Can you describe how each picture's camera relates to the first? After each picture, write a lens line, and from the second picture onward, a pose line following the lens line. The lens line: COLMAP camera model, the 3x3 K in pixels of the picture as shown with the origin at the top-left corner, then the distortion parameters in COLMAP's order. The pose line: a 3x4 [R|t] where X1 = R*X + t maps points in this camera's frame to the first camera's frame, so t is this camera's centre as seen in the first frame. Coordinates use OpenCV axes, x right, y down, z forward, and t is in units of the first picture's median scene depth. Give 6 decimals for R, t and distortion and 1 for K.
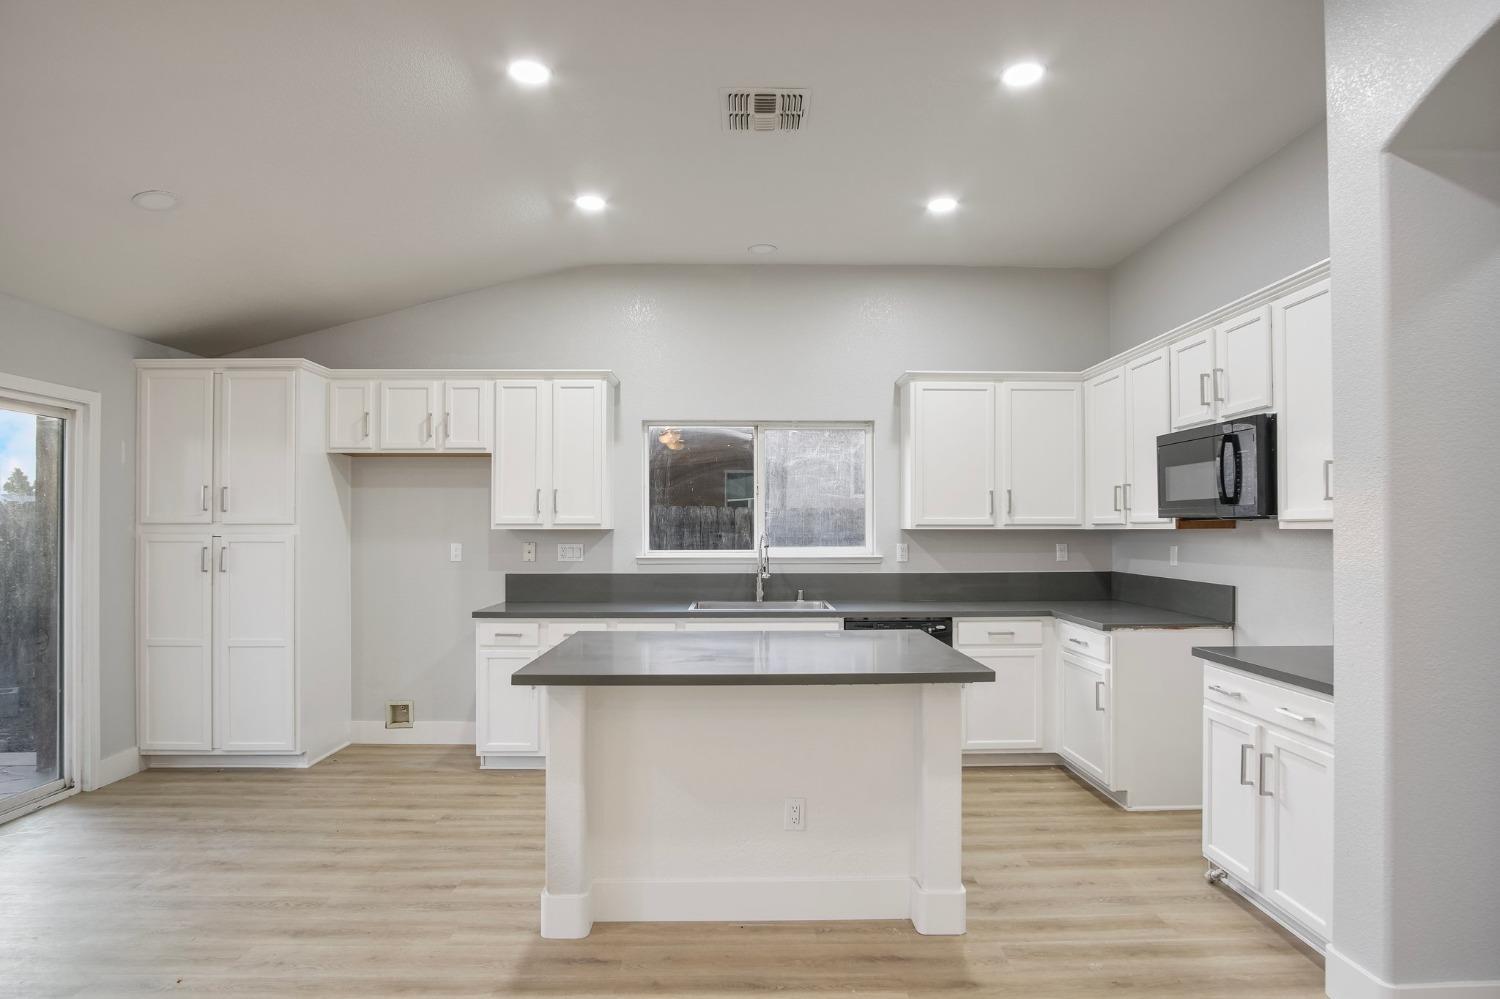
lens RADIAL K [[809.8, 0, 751.7], [0, 809.8, 512.6], [0, 0, 1]] dist [-0.033920, 0.008860]
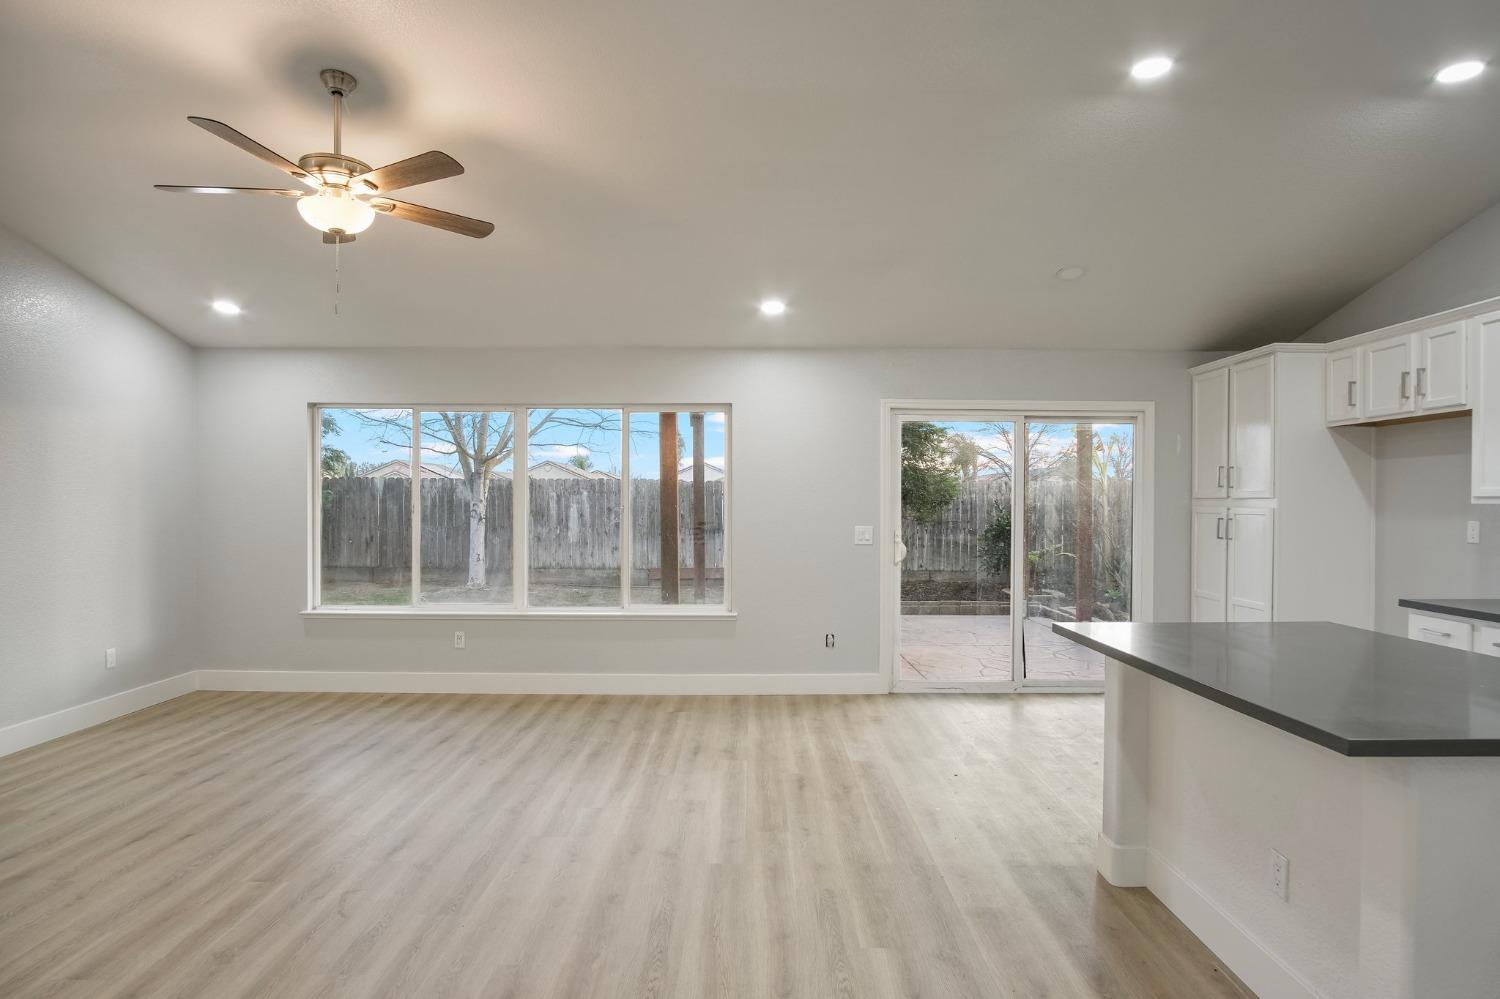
lens RADIAL K [[809.8, 0, 751.7], [0, 809.8, 512.6], [0, 0, 1]] dist [-0.033920, 0.008860]
pose [[-0.024211, 0.015901, -0.999580, 0.479510], [0.018711, 0.999706, 0.015449, 0.003192], [0.999532, -0.018329, -0.024502, 0.305723]]
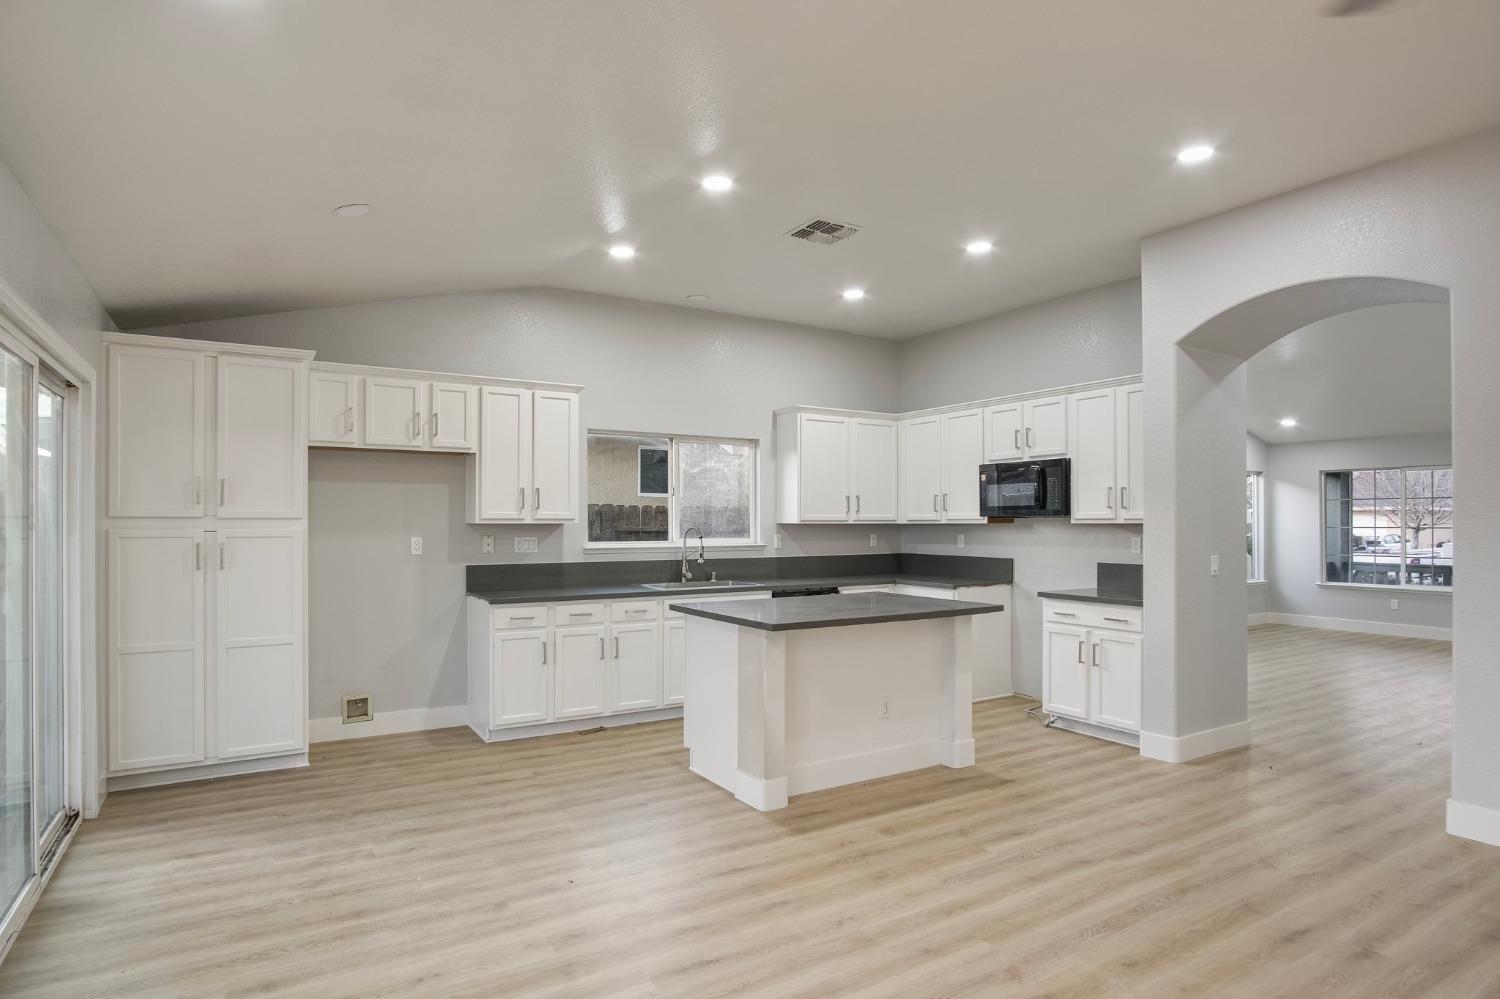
lens RADIAL K [[812.8, 0, 748.6], [0, 812.8, 512.3], [0, 0, 1]] dist [-0.033847, 0.008750]
pose [[0.863828, 0.007114, 0.503736, -0.552448], [-0.009808, 0.999948, 0.002697, -0.000967], [-0.503691, -0.007270, 0.863853, -0.119378]]
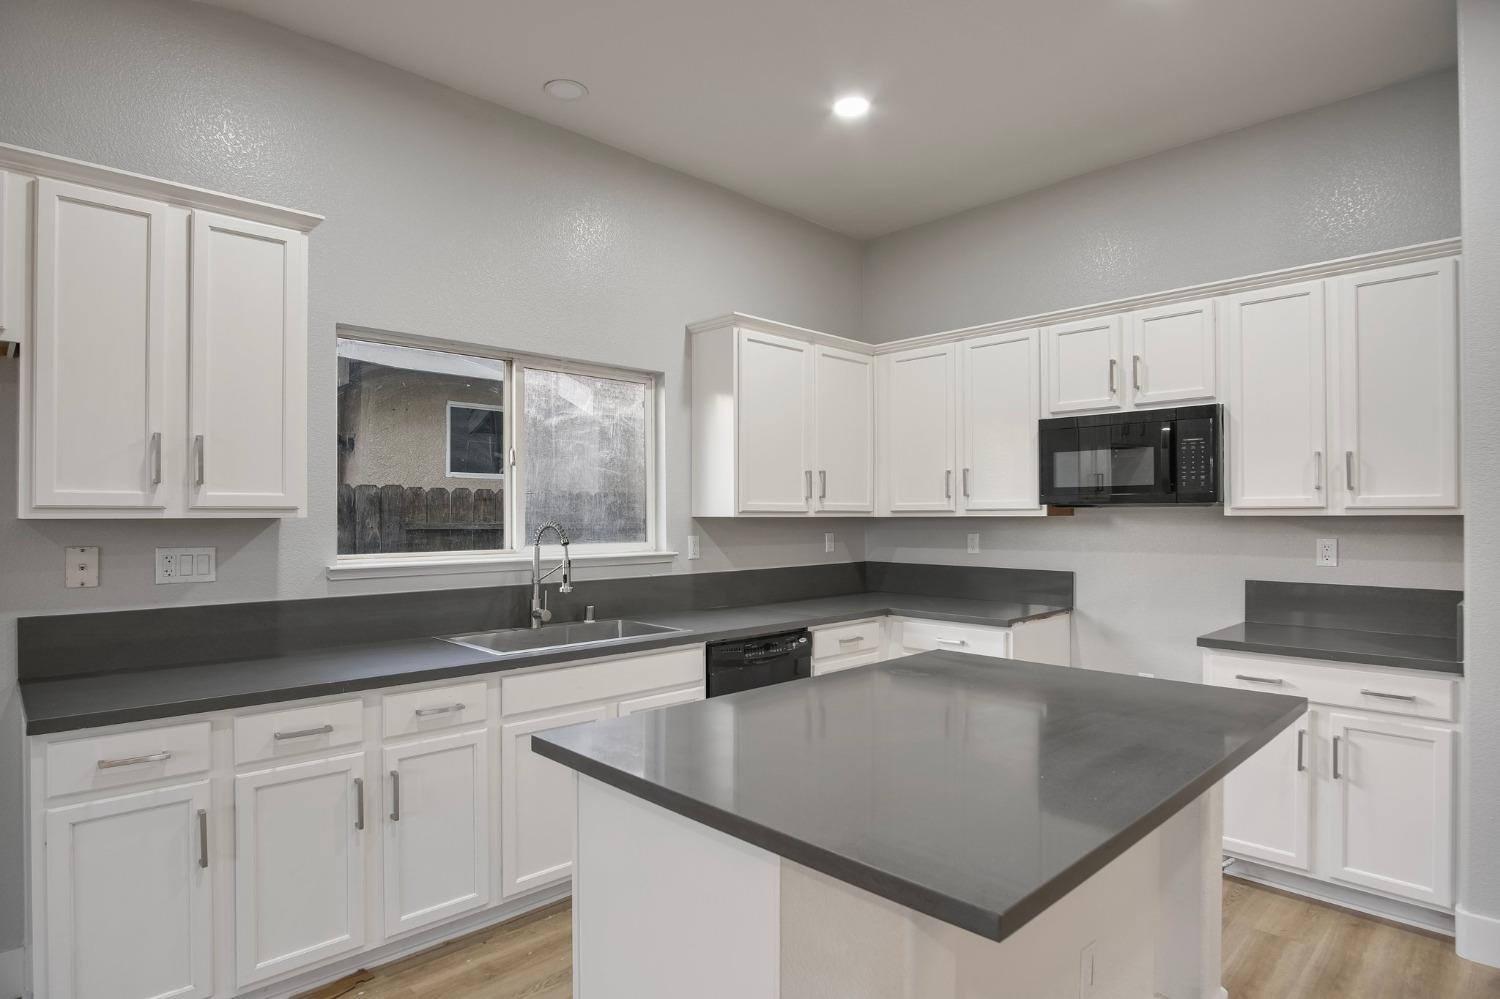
lens RADIAL K [[812.8, 0, 748.6], [0, 812.8, 512.3], [0, 0, 1]] dist [-0.033847, 0.008750]
pose [[0.732661, 0.002098, 0.680591, -0.325658], [-0.011018, 0.999901, 0.008779, 0.009036], [-0.680505, -0.013931, 0.732611, 0.421650]]
